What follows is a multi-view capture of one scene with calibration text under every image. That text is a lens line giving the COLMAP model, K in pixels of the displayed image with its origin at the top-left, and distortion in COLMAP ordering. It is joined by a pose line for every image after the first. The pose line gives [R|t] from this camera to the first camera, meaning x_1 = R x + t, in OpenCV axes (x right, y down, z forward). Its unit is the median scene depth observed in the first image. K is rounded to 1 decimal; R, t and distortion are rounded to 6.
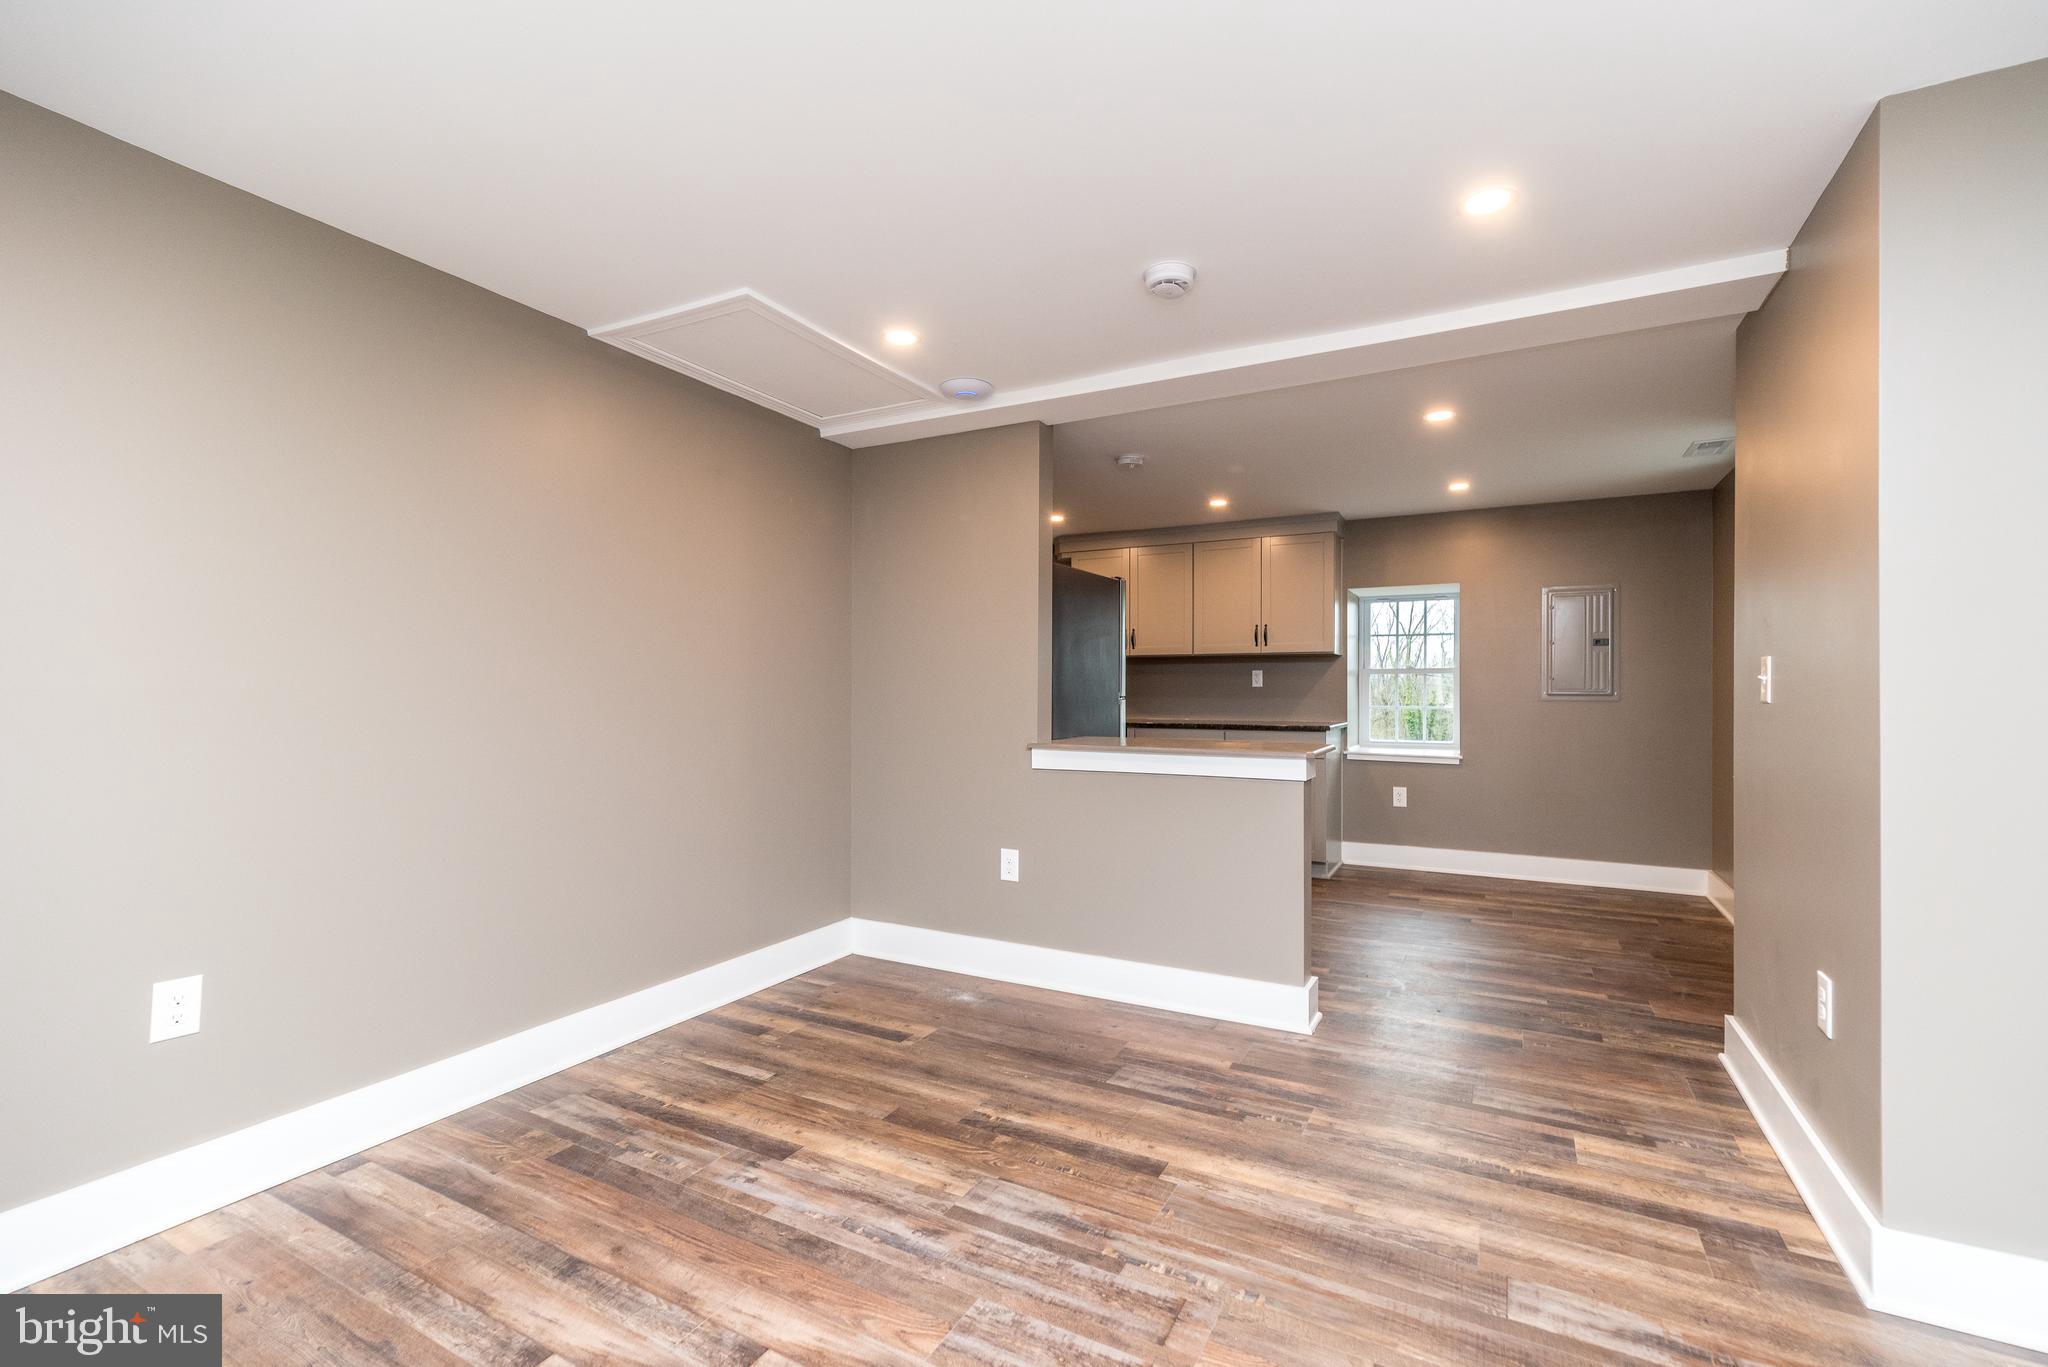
lens RADIAL K [[890.1, 0, 1027.1], [0, 890.1, 690.3], [0, 0, 1]] dist [0.006744, -0.000346]
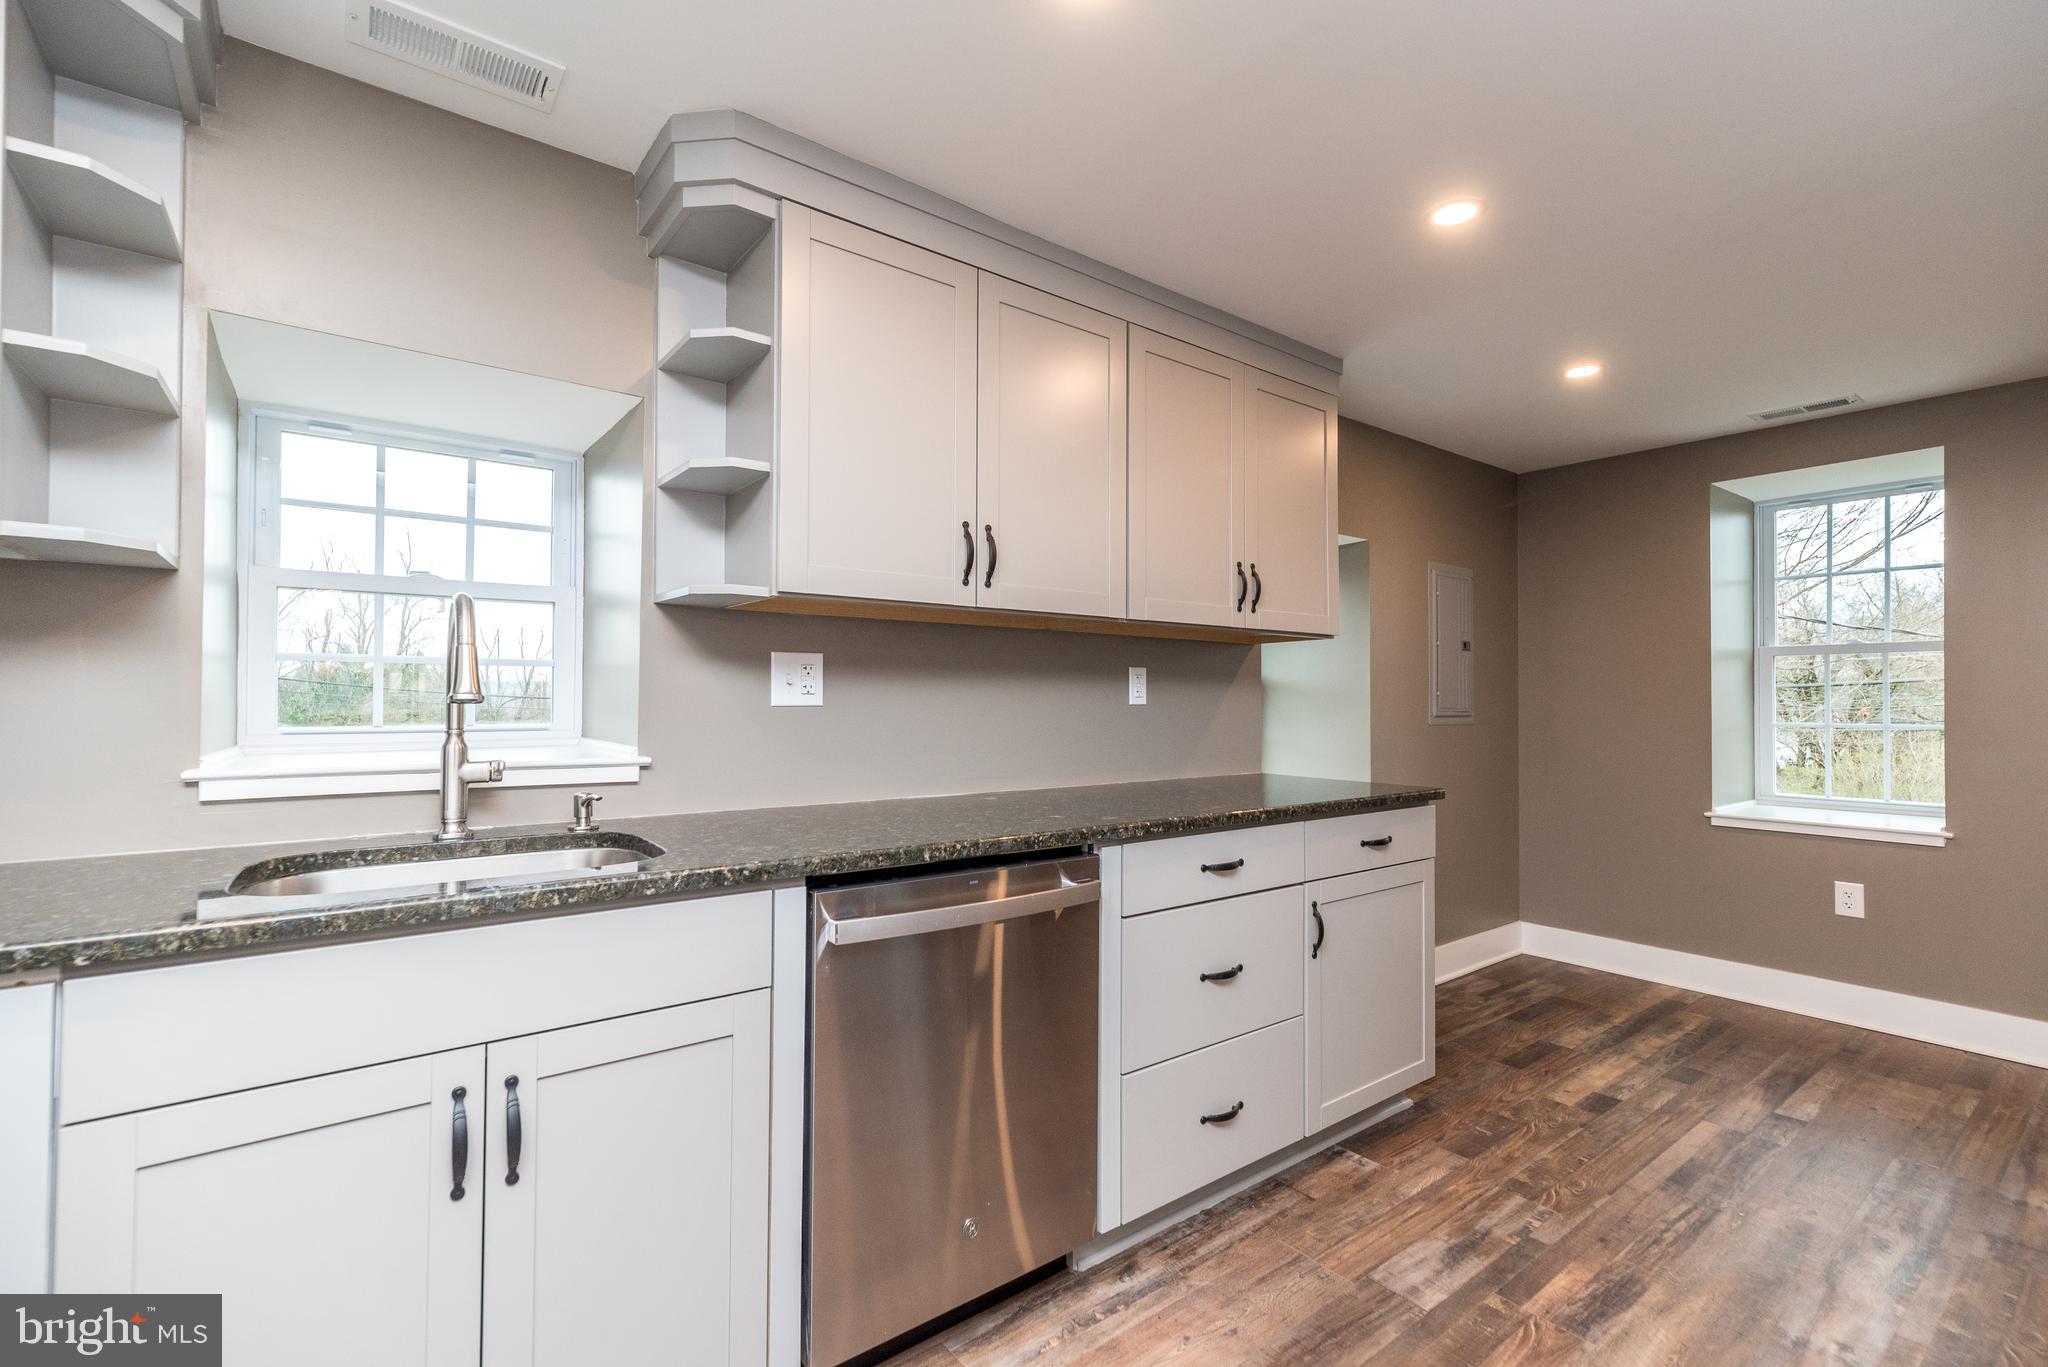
lens RADIAL K [[895.9, 0, 1026.3], [0, 895.9, 690.7], [0, 0, 1]] dist [0.006724, 0.000161]
pose [[0.412402, 0.011447, 0.910930, -0.383737], [-0.002720, 0.999932, -0.011333, -0.012970], [-0.910998, 0.002196, 0.412405, 1.966515]]
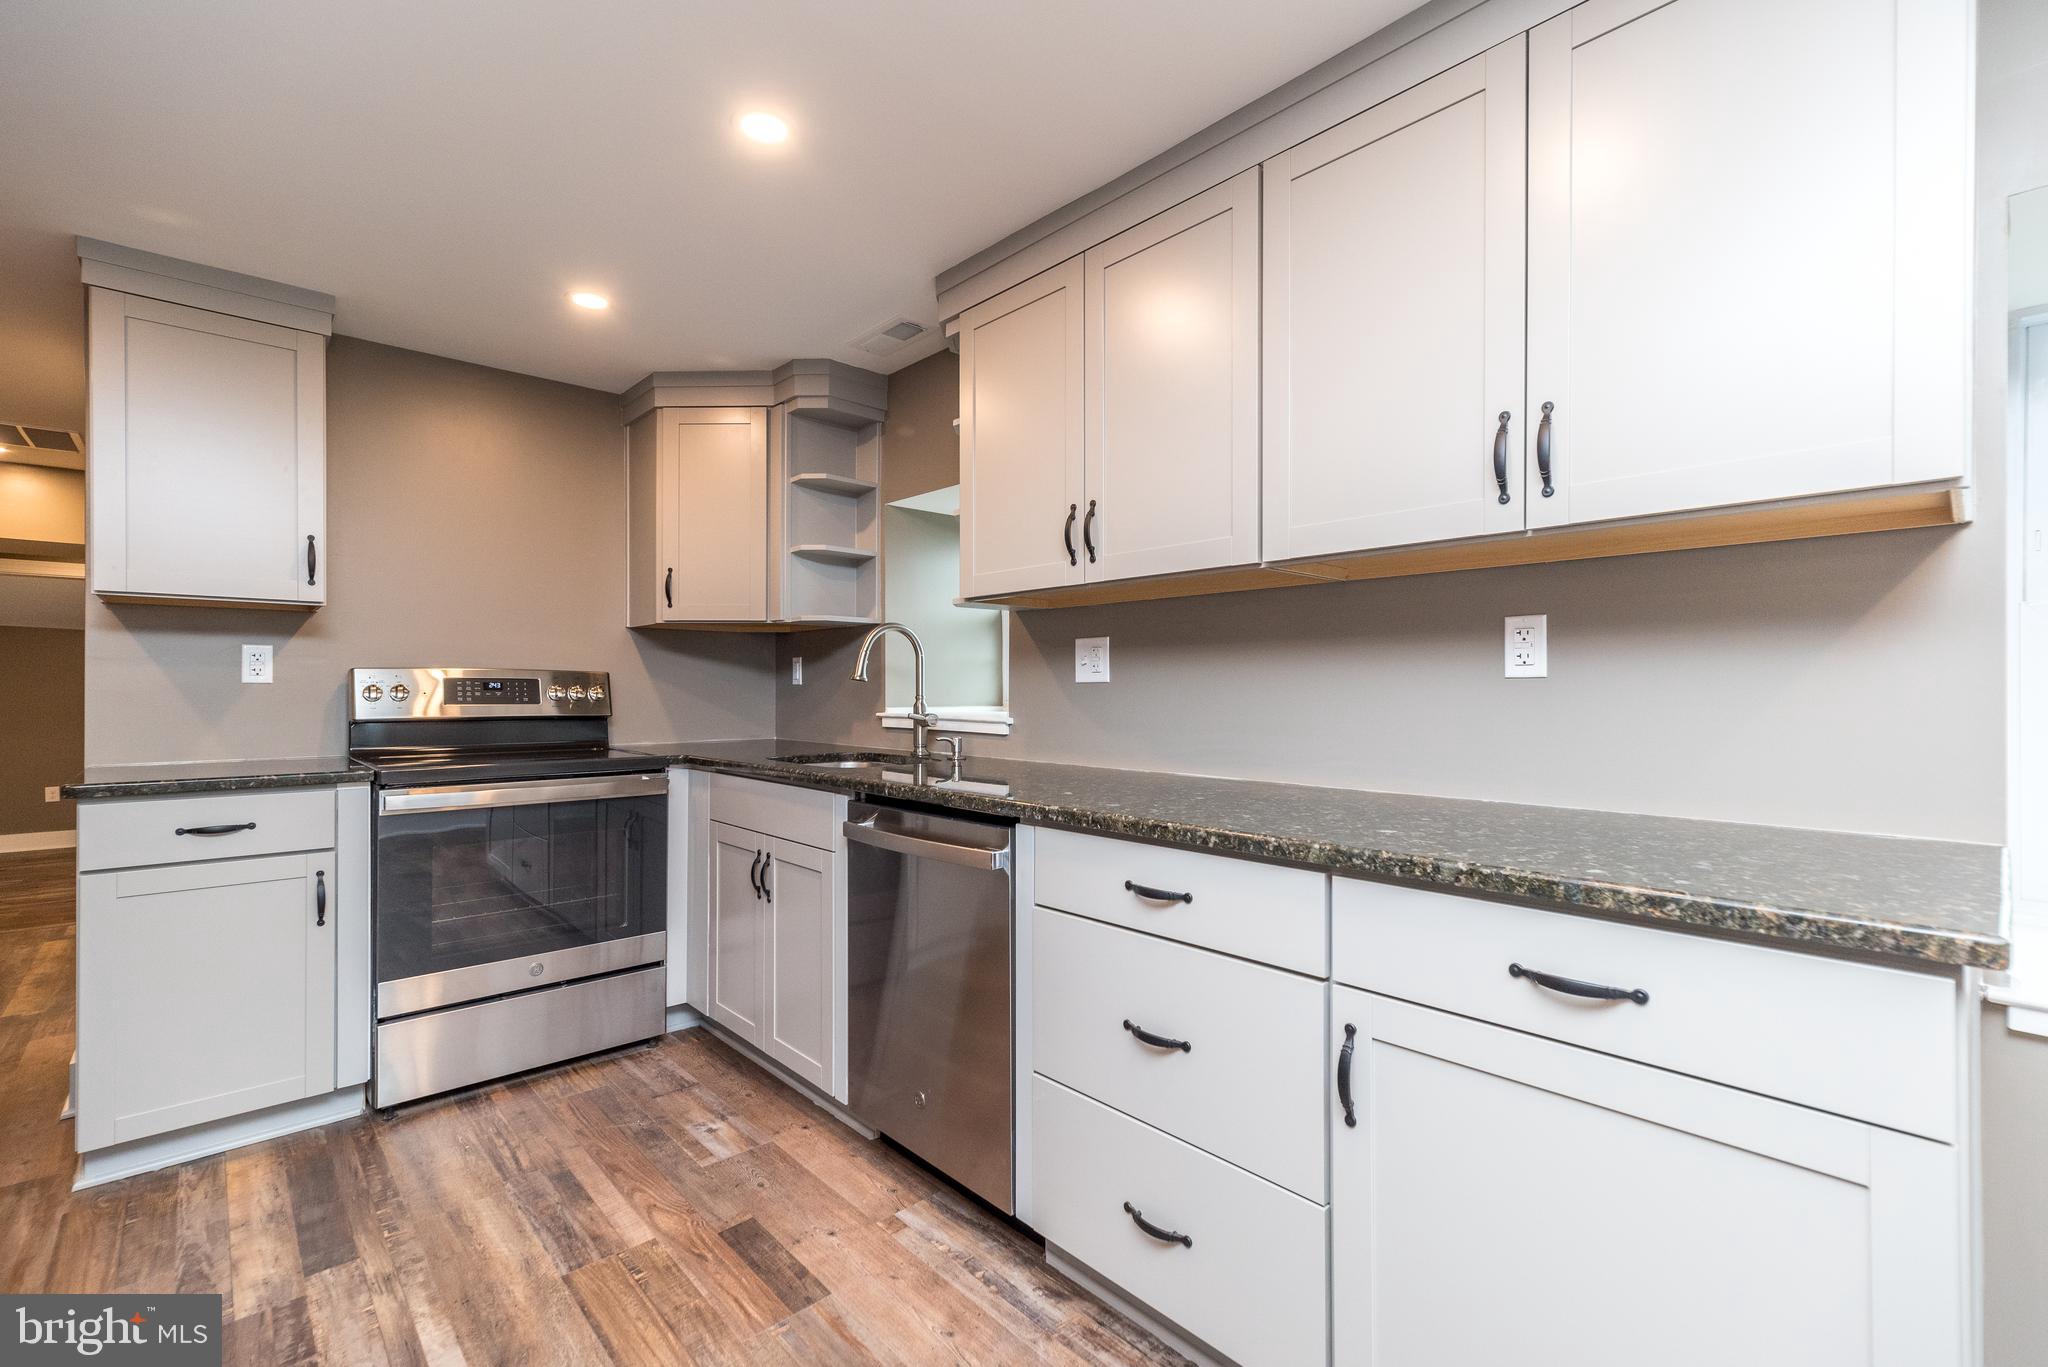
lens RADIAL K [[890.1, 0, 1027.1], [0, 890.1, 690.3], [0, 0, 1]] dist [0.006744, -0.000346]
pose [[0.946314, -0.000770, -0.323249, 0.461091], [0.000935, 0.999999, 0.000355, -0.000599], [0.323248, -0.000638, 0.946314, 1.583827]]
